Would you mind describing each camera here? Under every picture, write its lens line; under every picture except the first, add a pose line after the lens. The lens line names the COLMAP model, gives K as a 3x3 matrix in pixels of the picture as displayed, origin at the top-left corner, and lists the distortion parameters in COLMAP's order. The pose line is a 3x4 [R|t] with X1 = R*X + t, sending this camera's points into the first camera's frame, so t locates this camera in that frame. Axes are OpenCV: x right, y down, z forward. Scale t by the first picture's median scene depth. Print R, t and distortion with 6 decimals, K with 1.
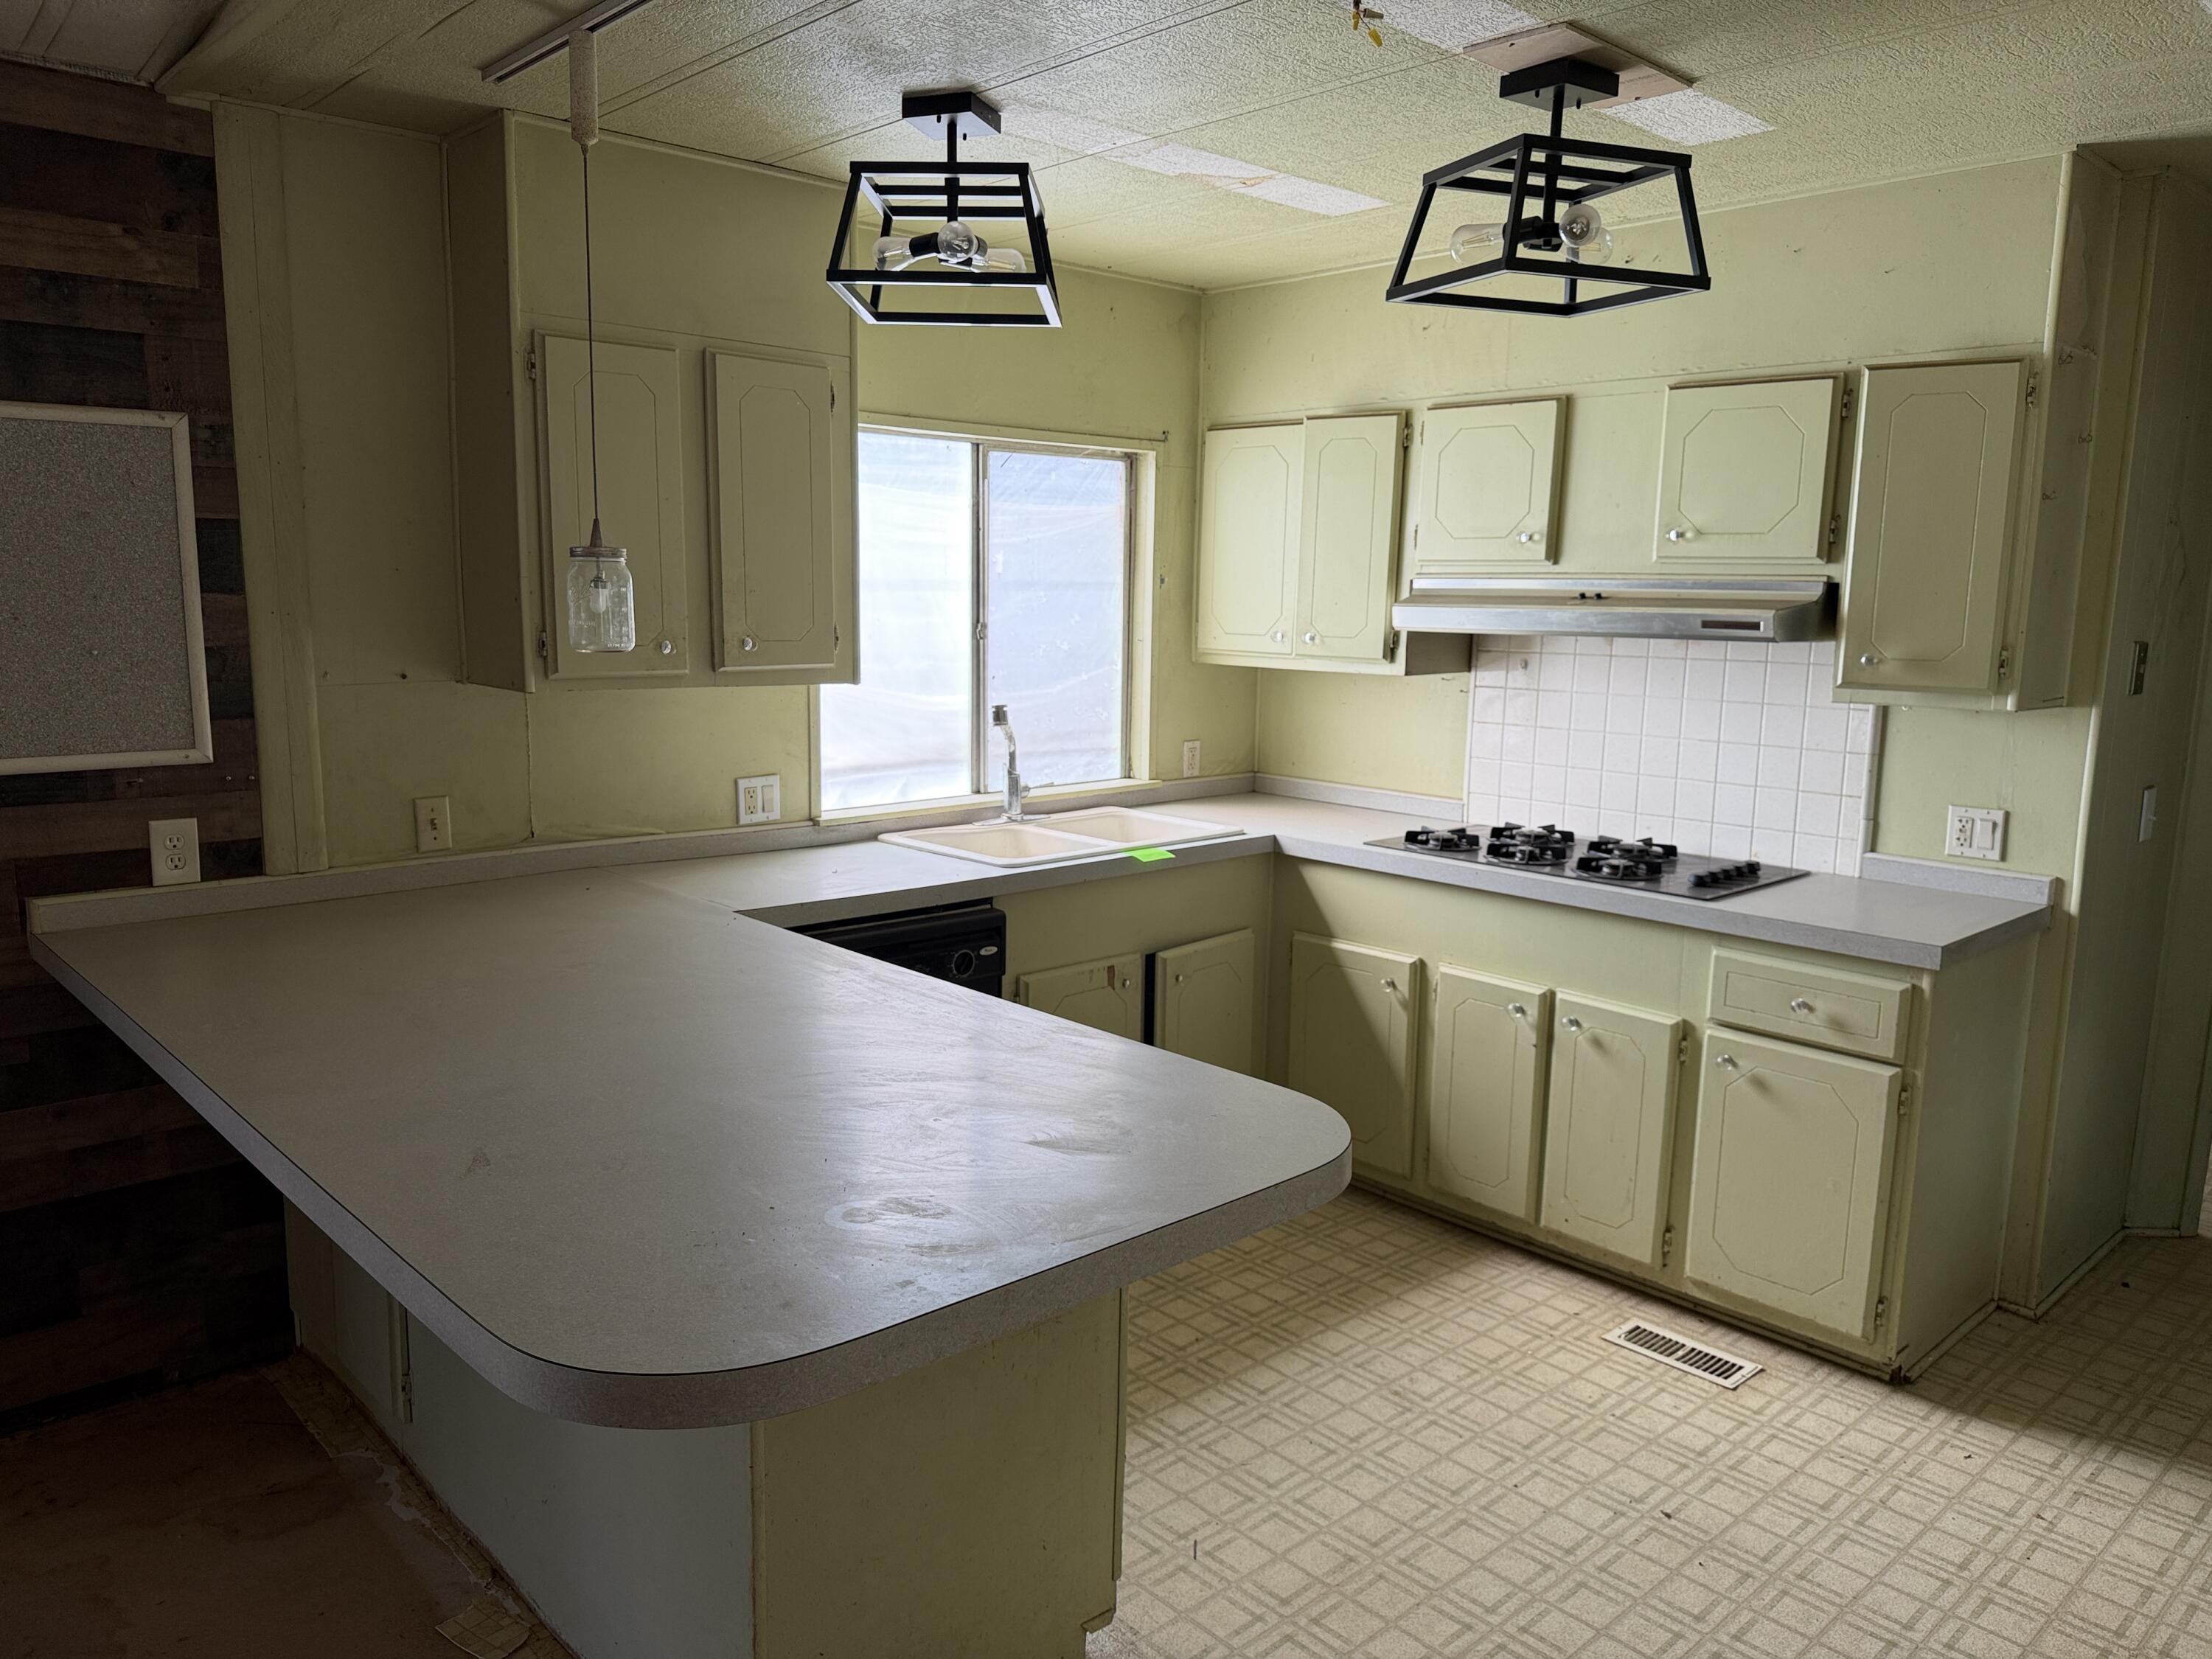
lens RADIAL K [[1569.9, 0, 1107.3], [0, 1569.9, 830.1], [0, 0, 1]] dist [0.010993, -0.001084]
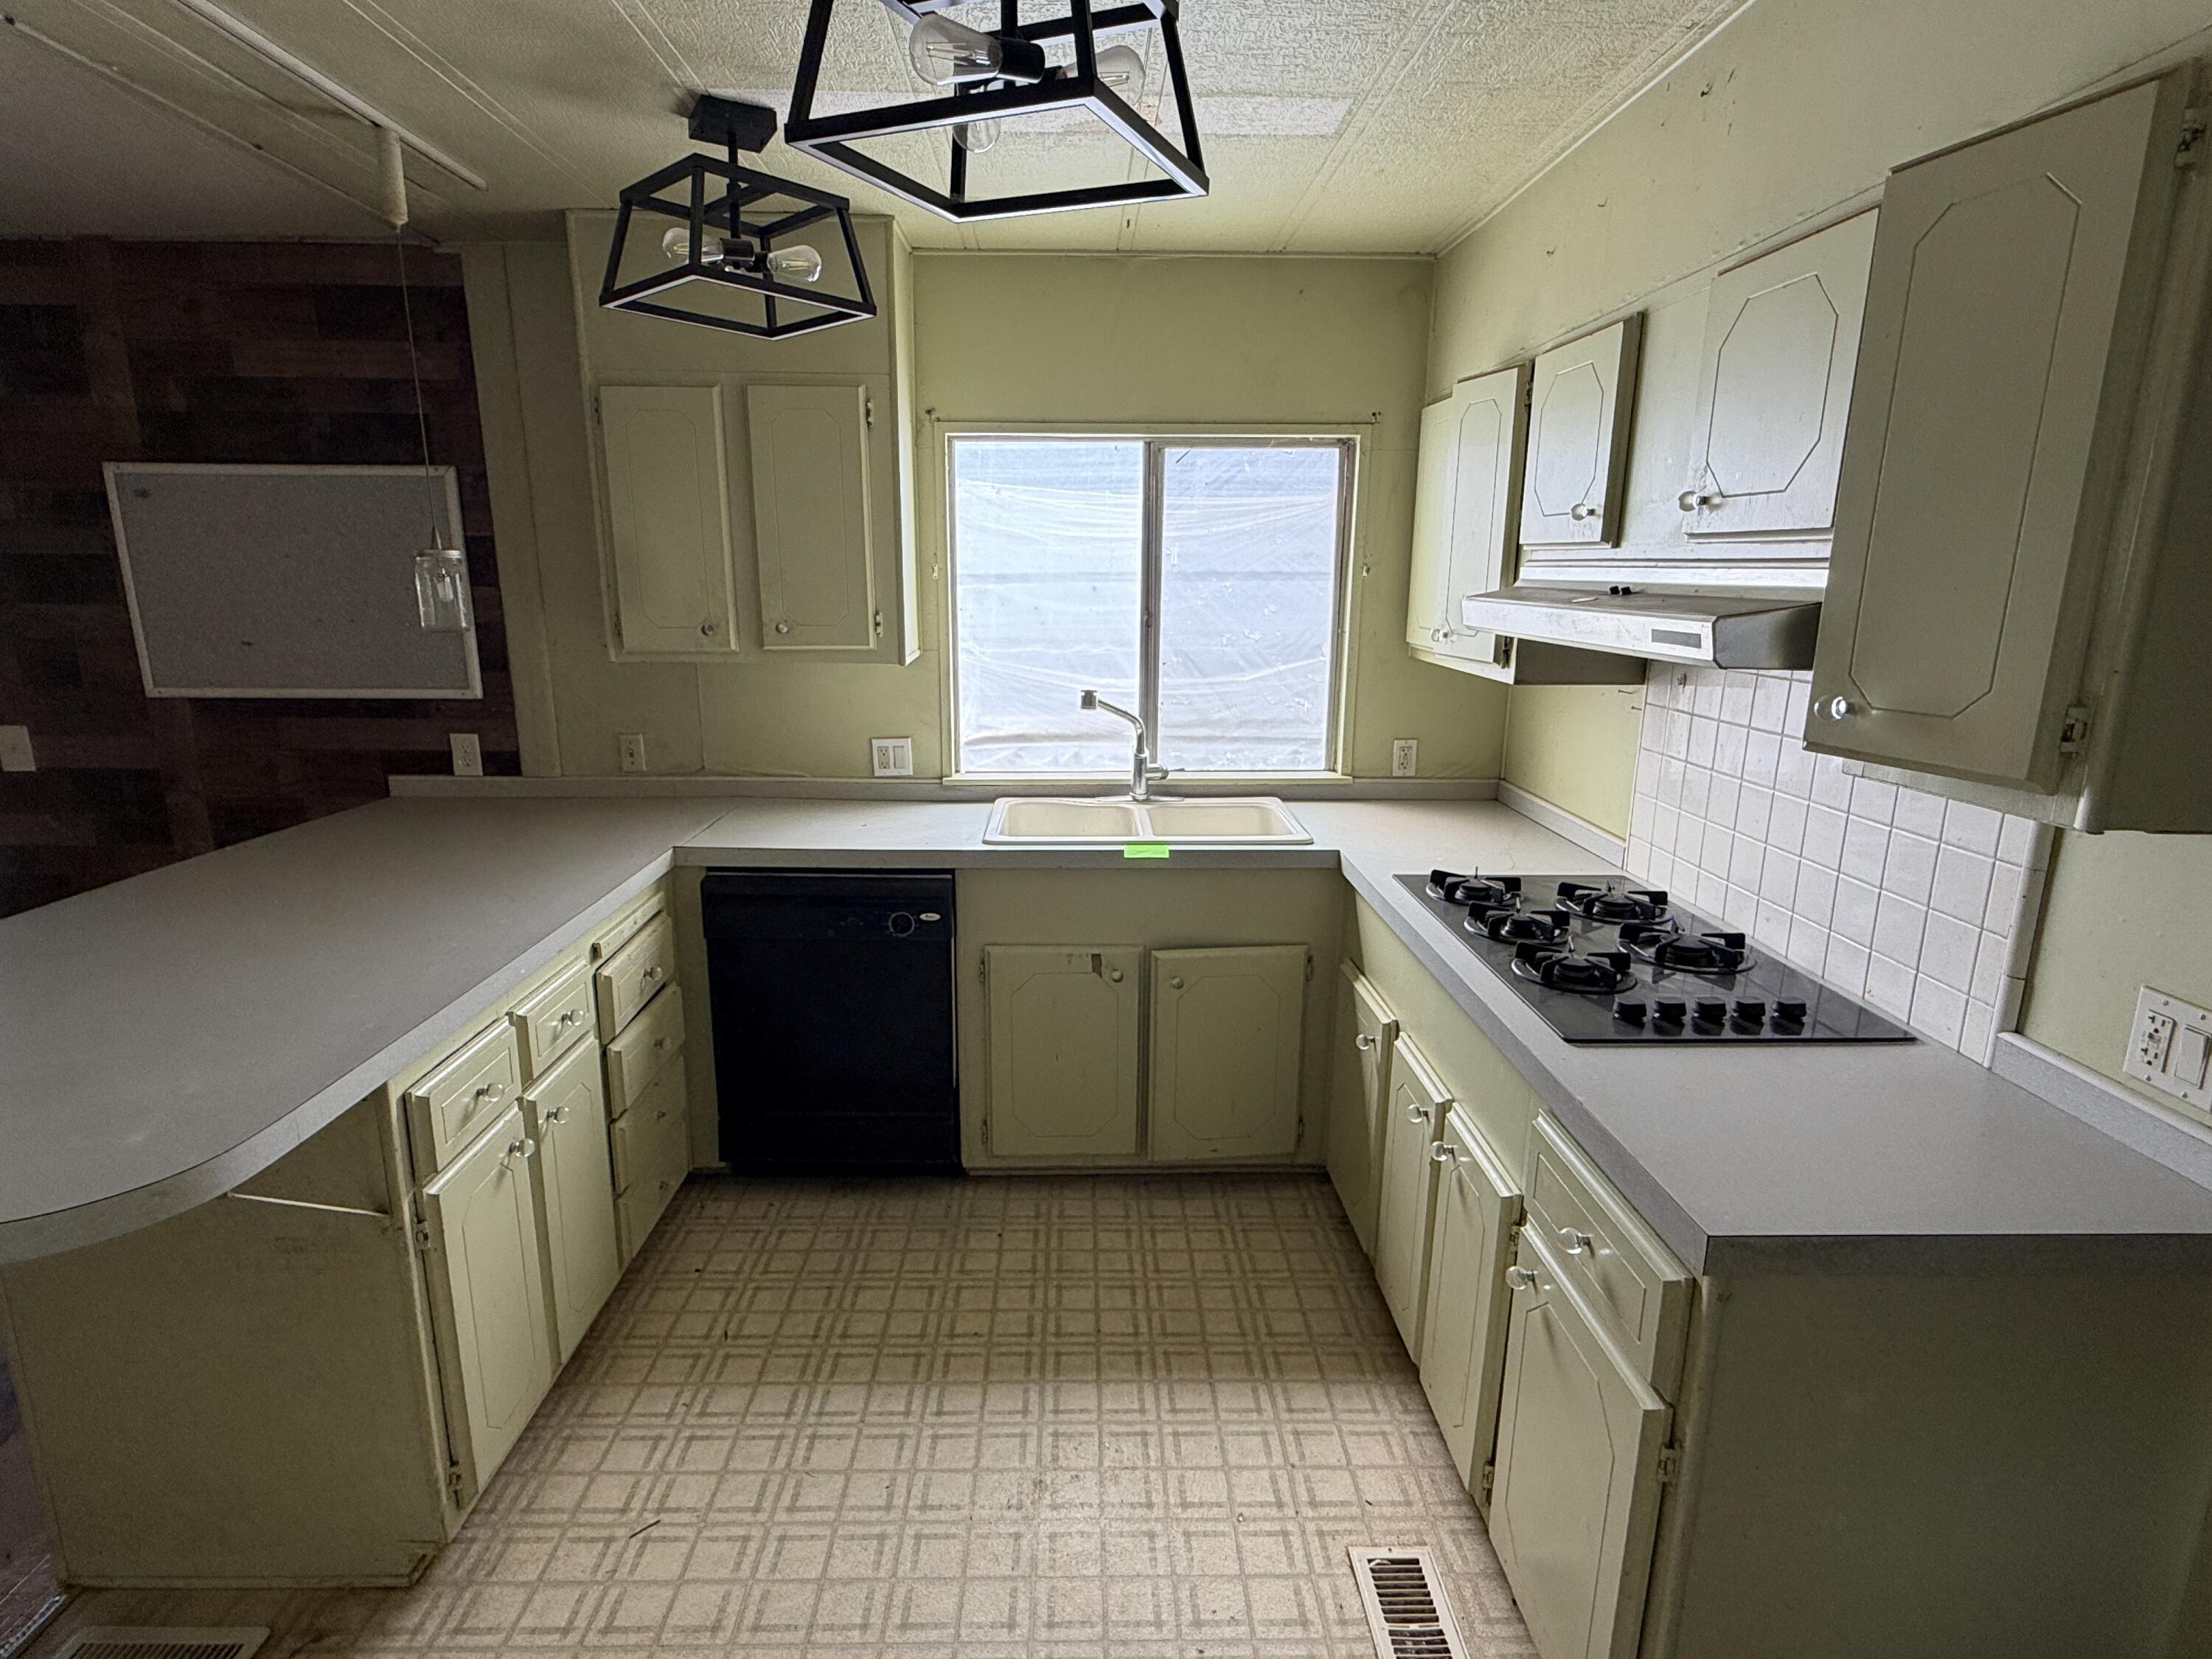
lens RADIAL K [[1159.6, 0, 1100.7], [0, 1159.6, 829.4], [0, 0, 1]] dist [0.000608, 0.000470]
pose [[0.744720, 0.139200, -0.652699, 0.502228], [-0.097838, 0.990211, 0.099549, -0.071014], [0.660167, -0.010277, 0.751049, 0.446501]]
